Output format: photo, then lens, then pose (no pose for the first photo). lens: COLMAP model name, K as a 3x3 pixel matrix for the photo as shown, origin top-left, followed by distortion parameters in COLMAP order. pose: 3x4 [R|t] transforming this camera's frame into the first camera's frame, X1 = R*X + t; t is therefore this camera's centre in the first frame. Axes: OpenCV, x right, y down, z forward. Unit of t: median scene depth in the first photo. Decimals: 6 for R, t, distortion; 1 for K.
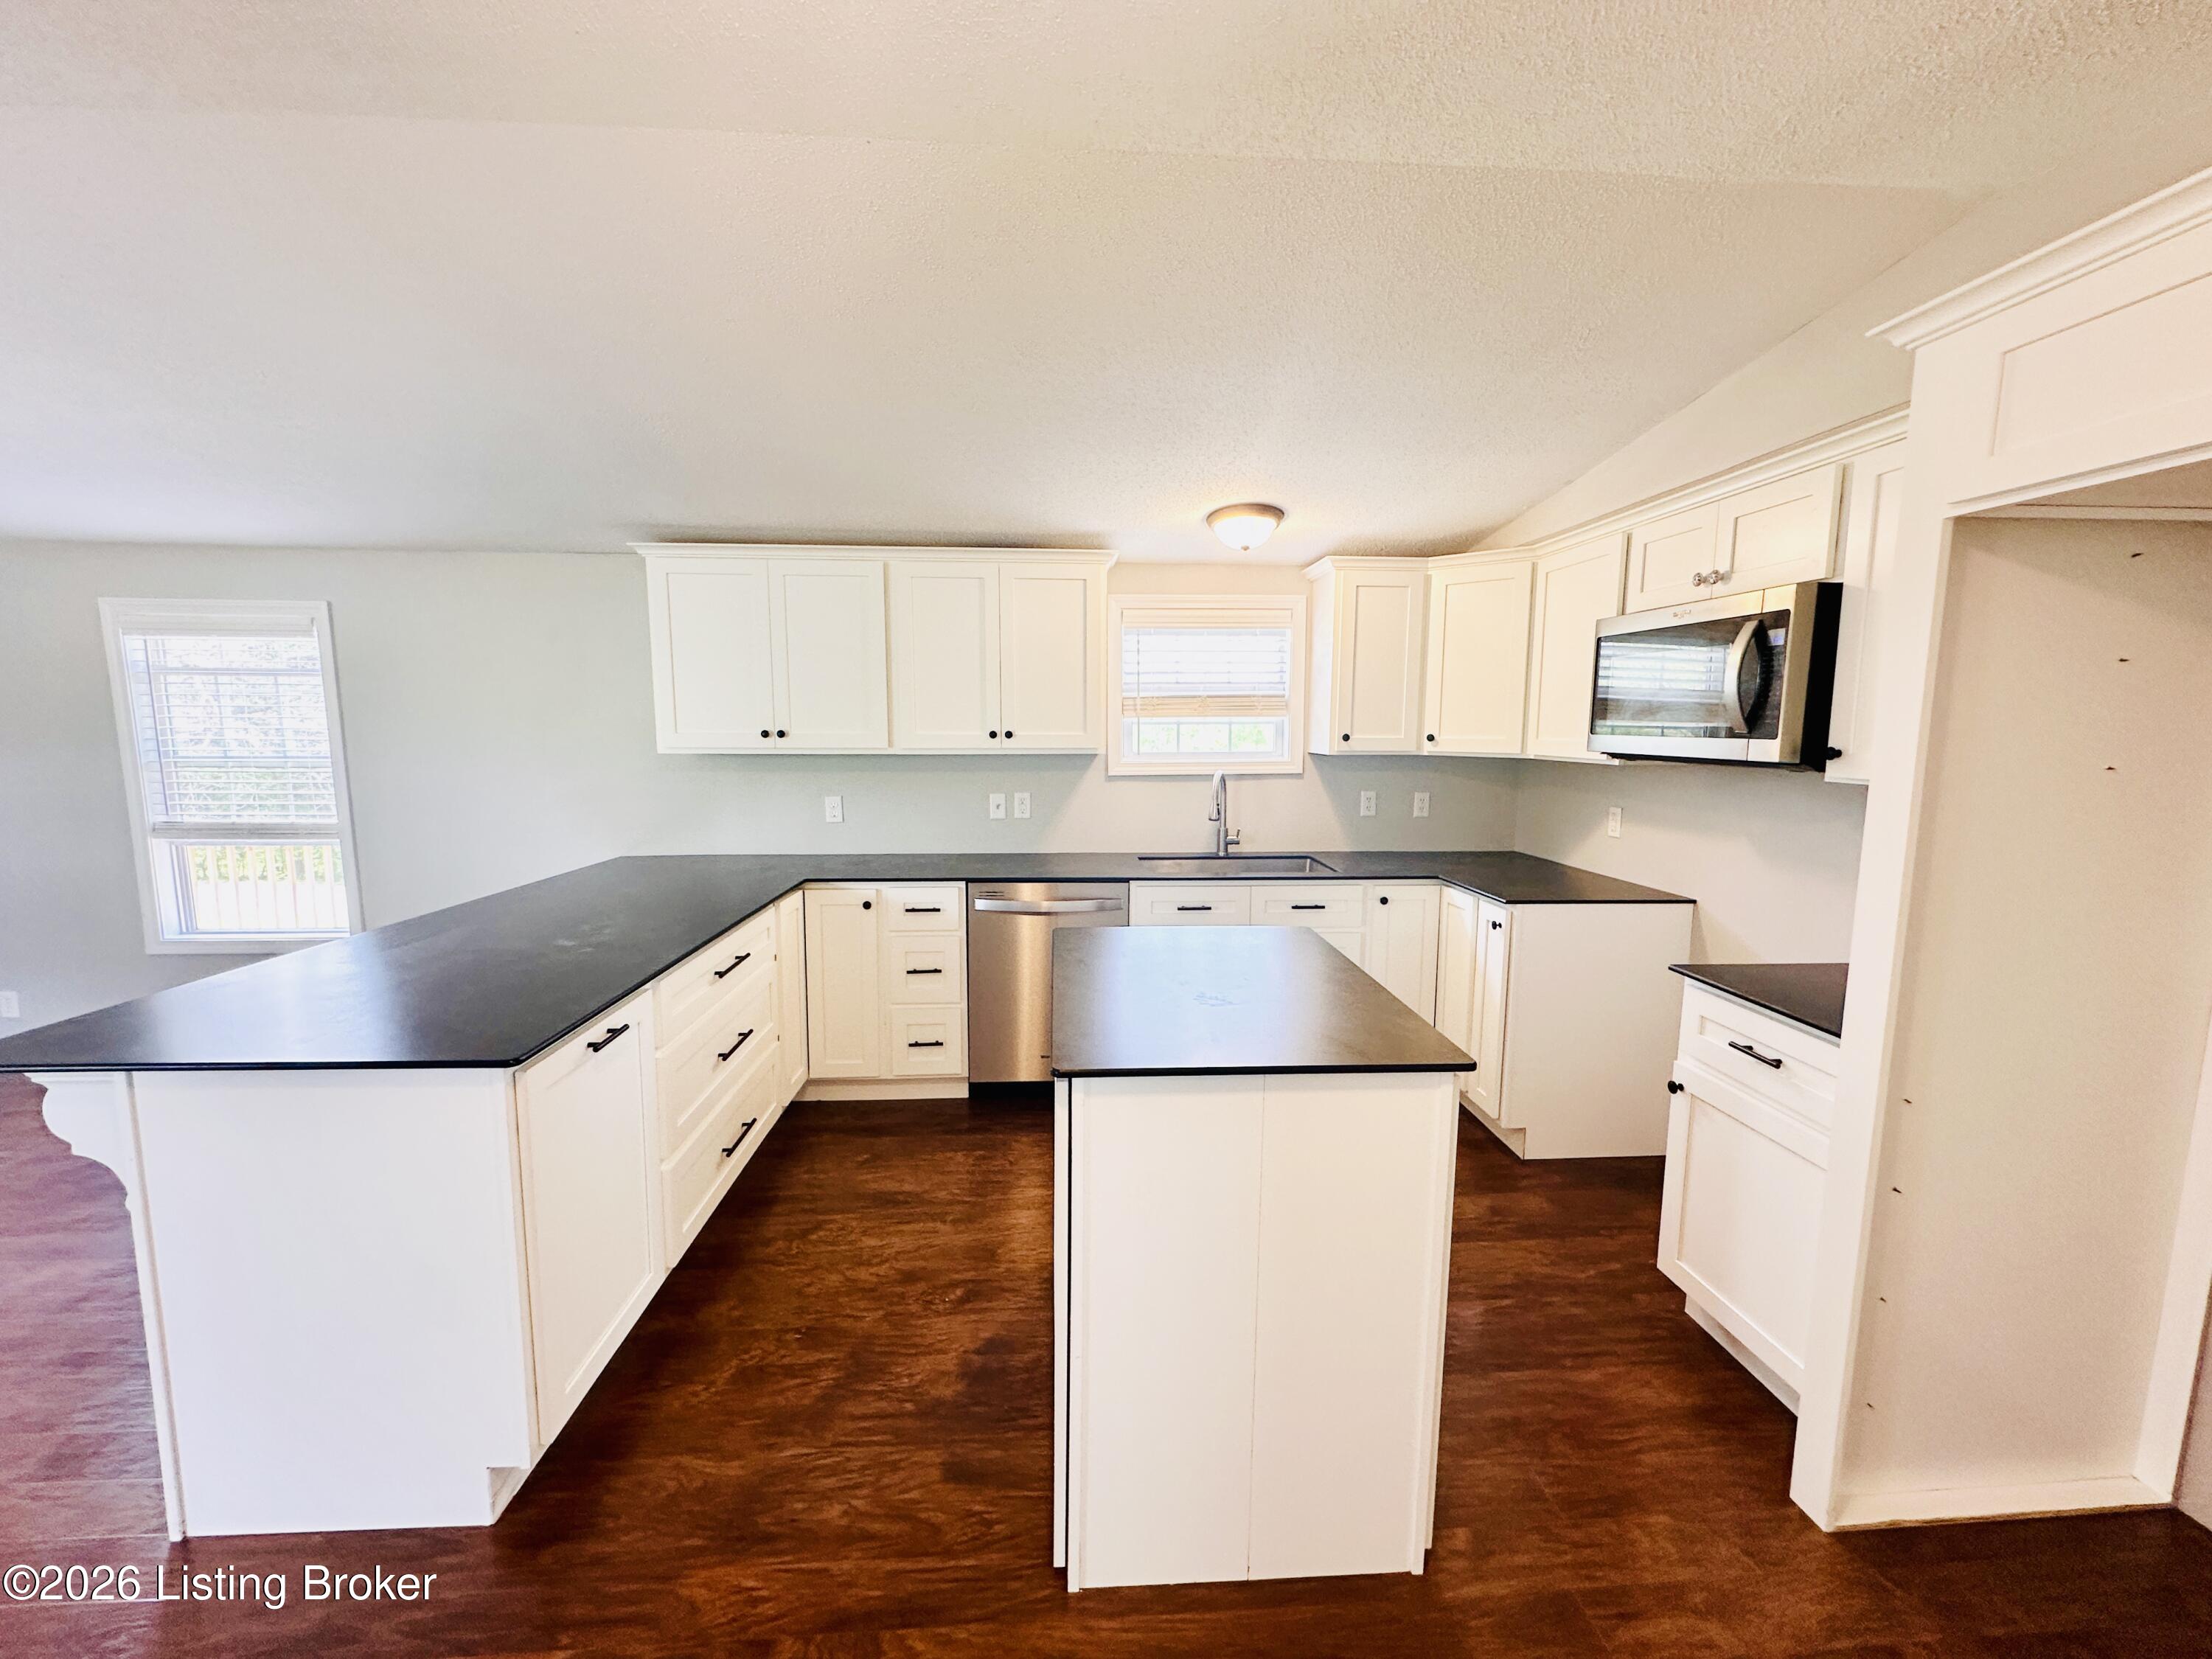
lens RADIAL K [[884.4, 0, 1104.2], [0, 884.4, 828.5], [0, 0, 1]] dist [-0.004451, 0.001232]
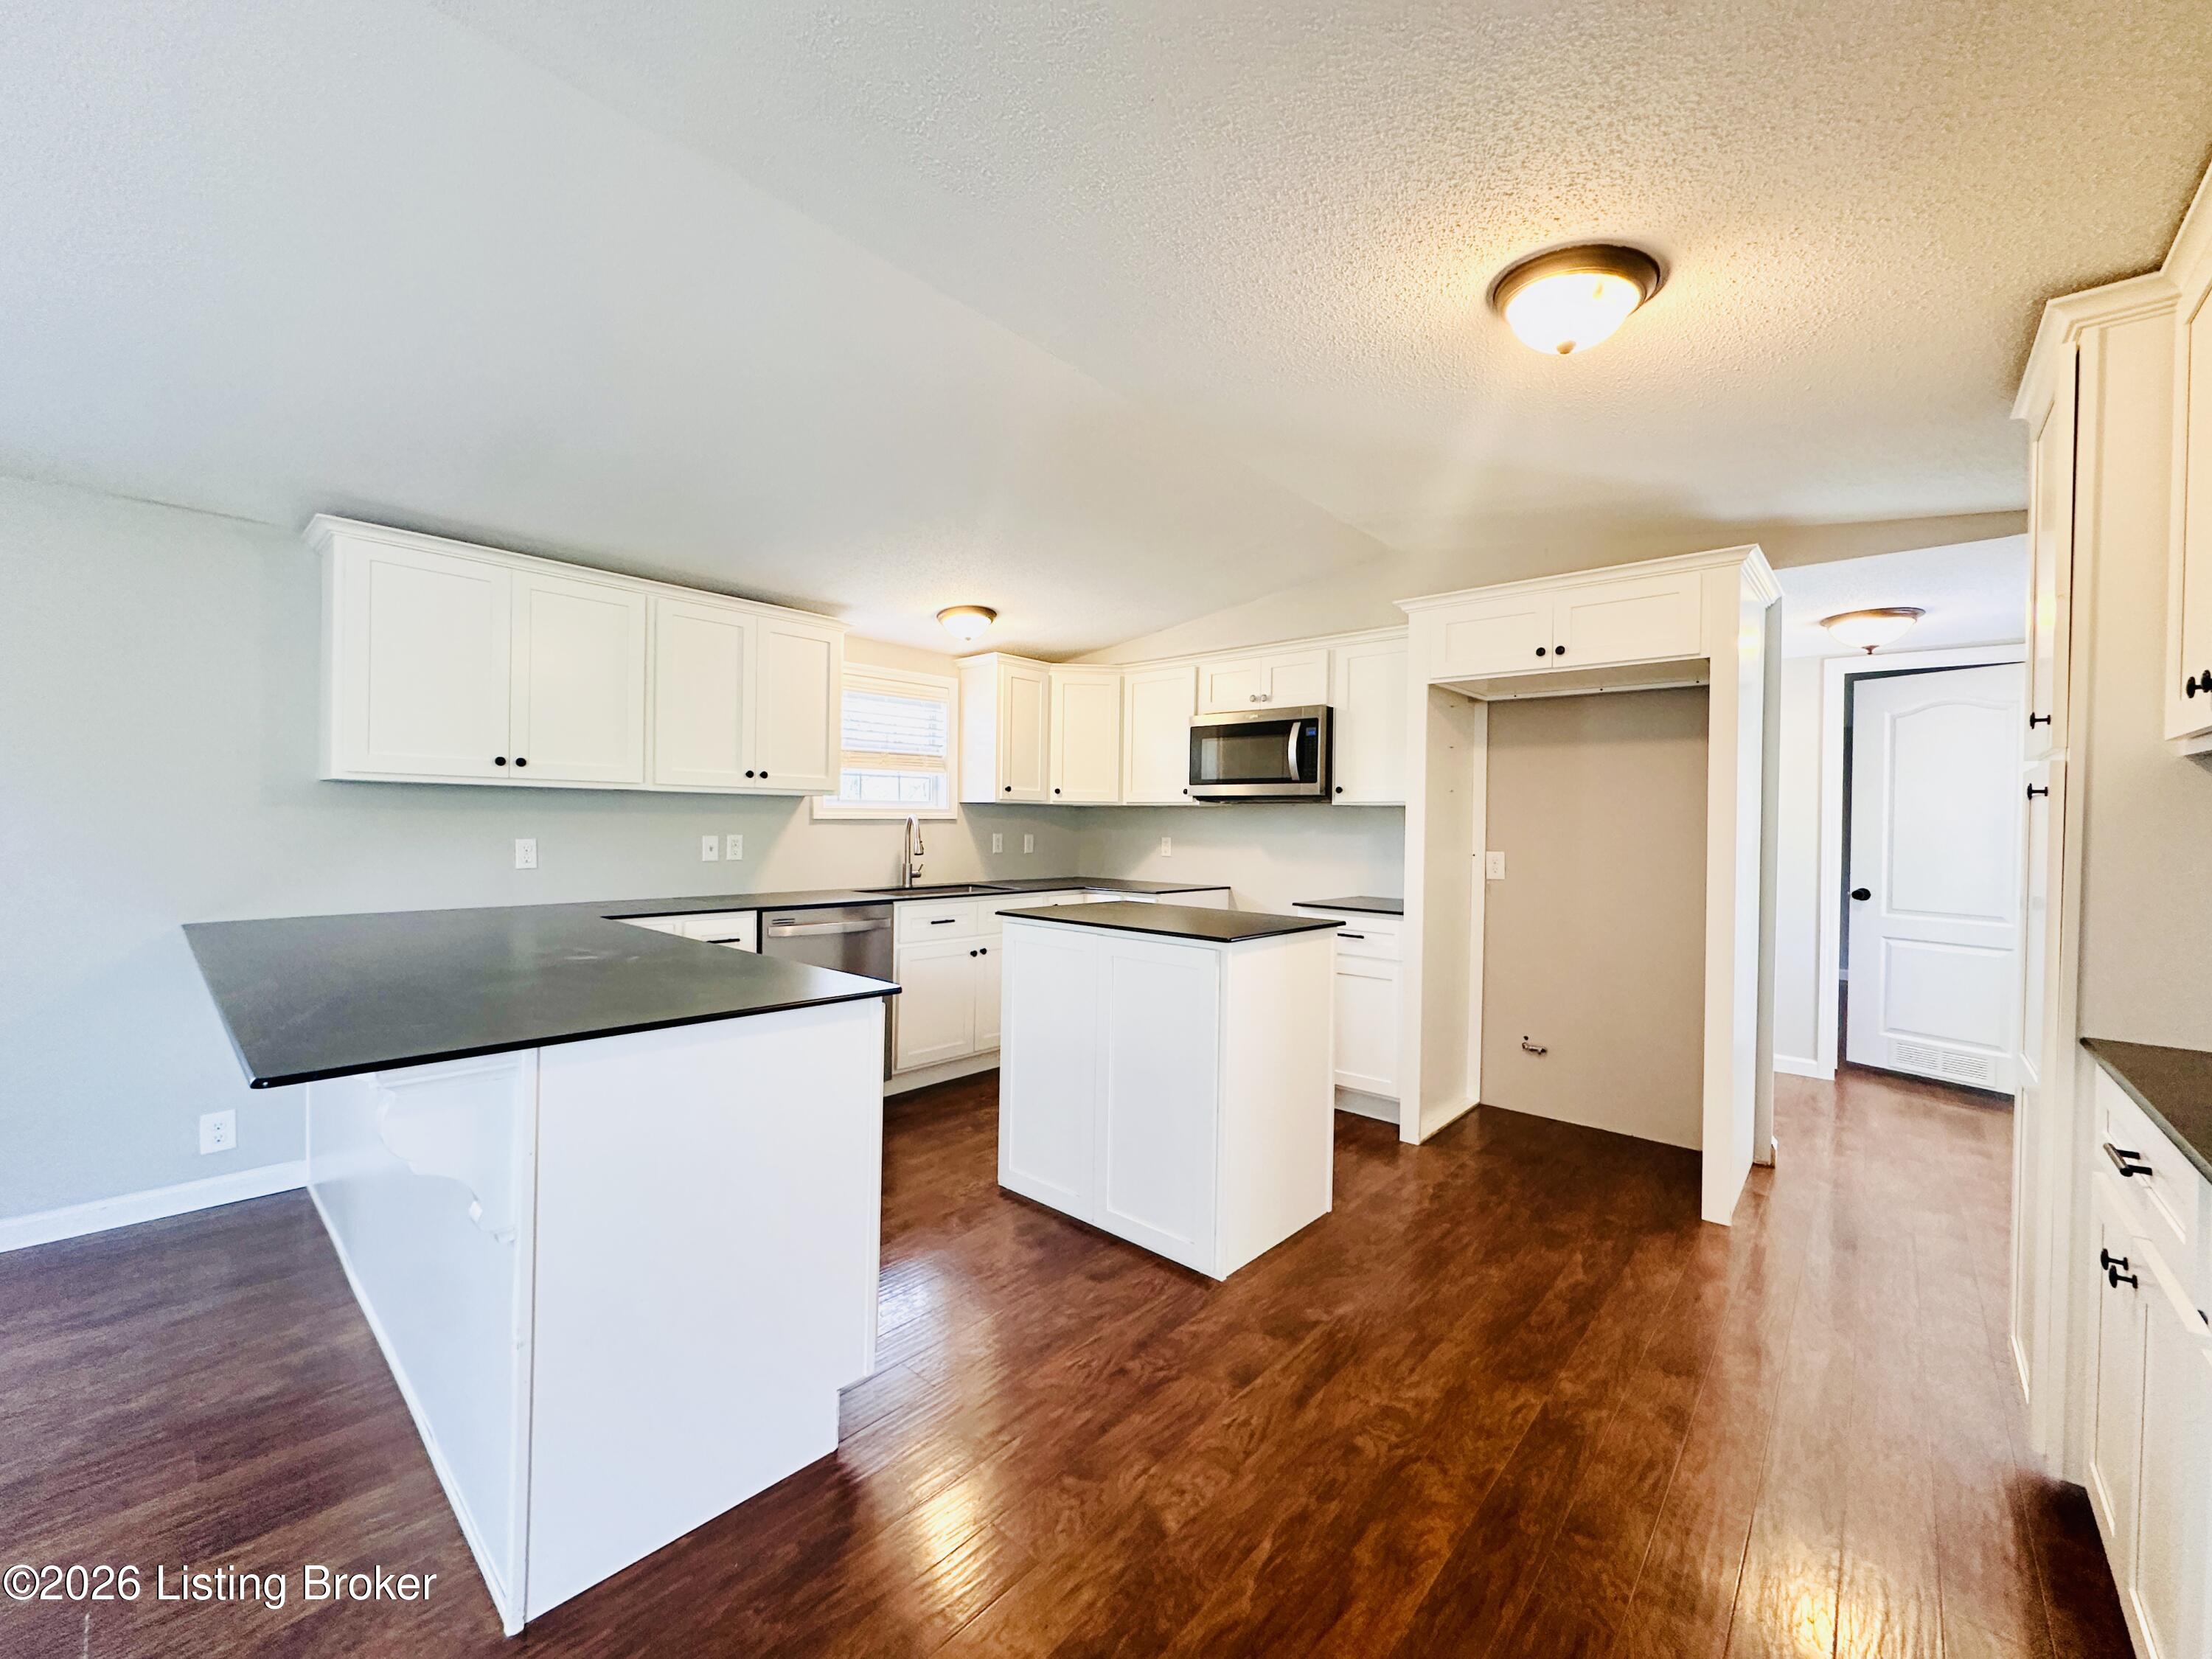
lens RADIAL K [[884.4, 0, 1108.8], [0, 884.4, 824.3], [0, 0, 1]] dist [-0.004451, 0.001232]
pose [[0.711382, 0.004989, 0.702788, -0.587561], [0.072842, 0.994066, -0.080790, 0.071954], [-0.699021, 0.108665, 0.706797, -0.033215]]
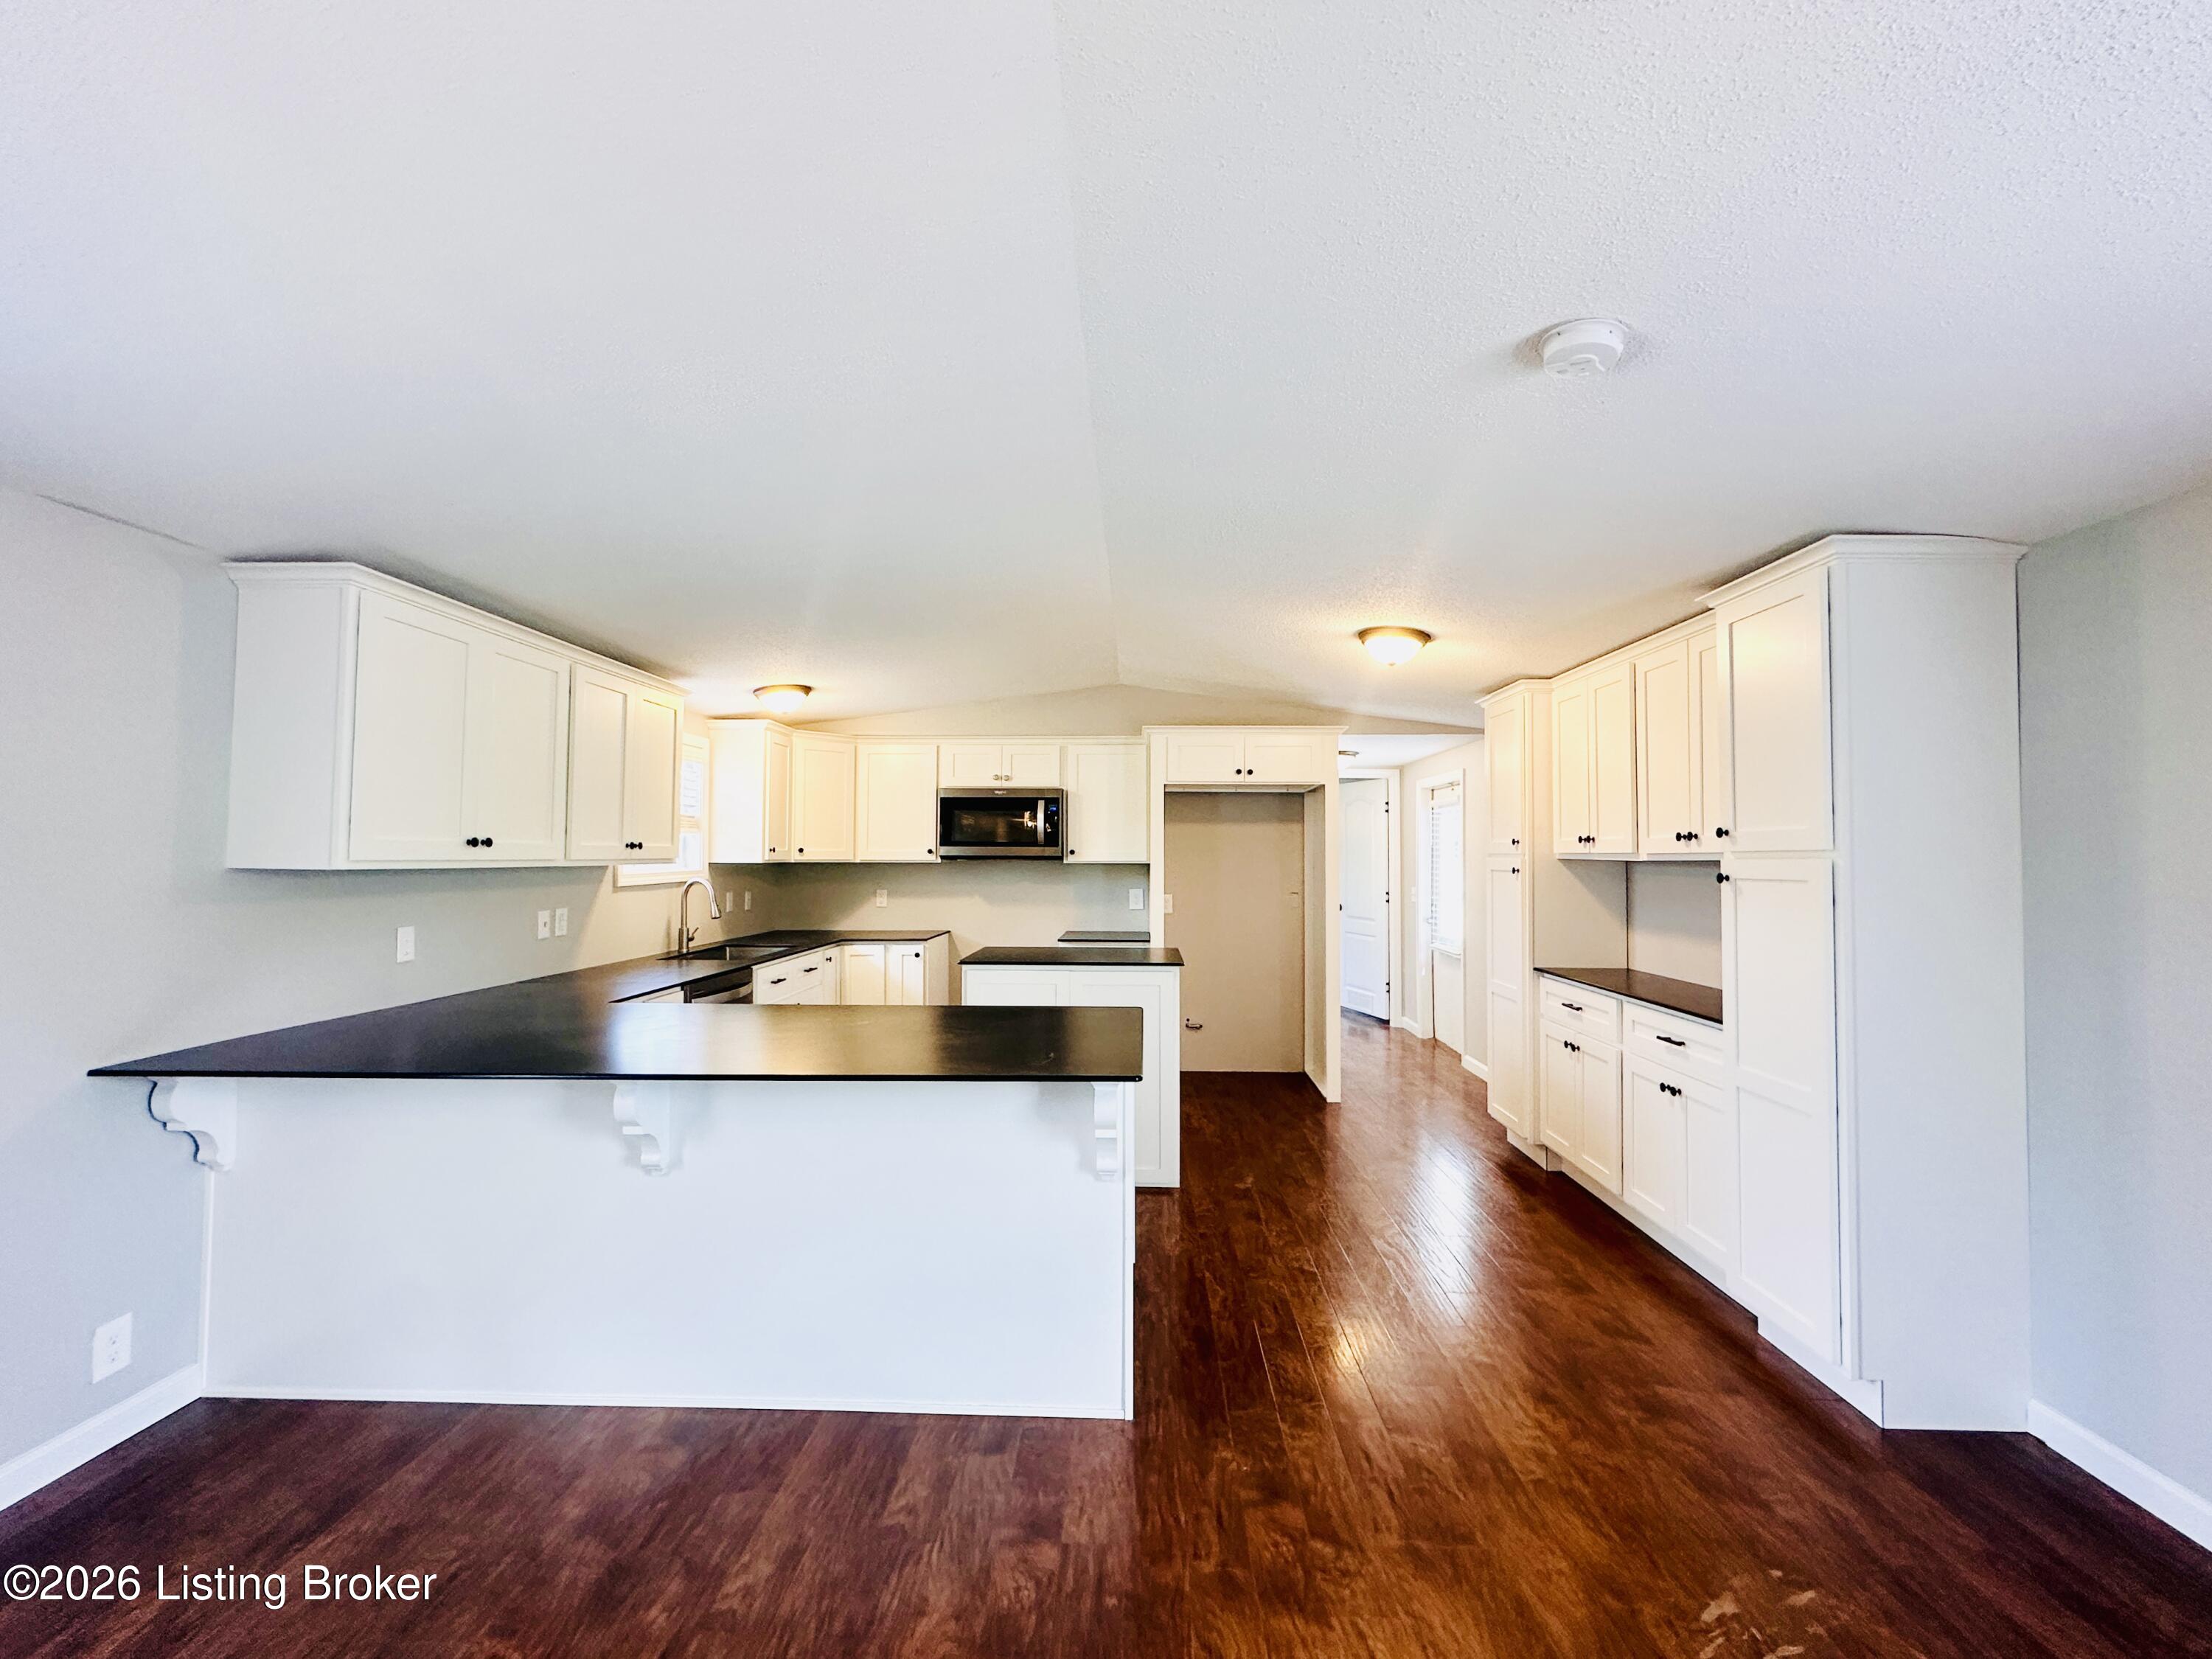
lens RADIAL K [[920.6, 0, 1113.1], [0, 920.6, 821.0], [0, 0, 1]] dist [-0.004172, -0.000100]
pose [[0.091050, 0.034320, 0.995255, -1.184773], [0.117054, 0.992109, -0.044920, -0.023133], [-0.988943, 0.120589, 0.086314, 0.375930]]
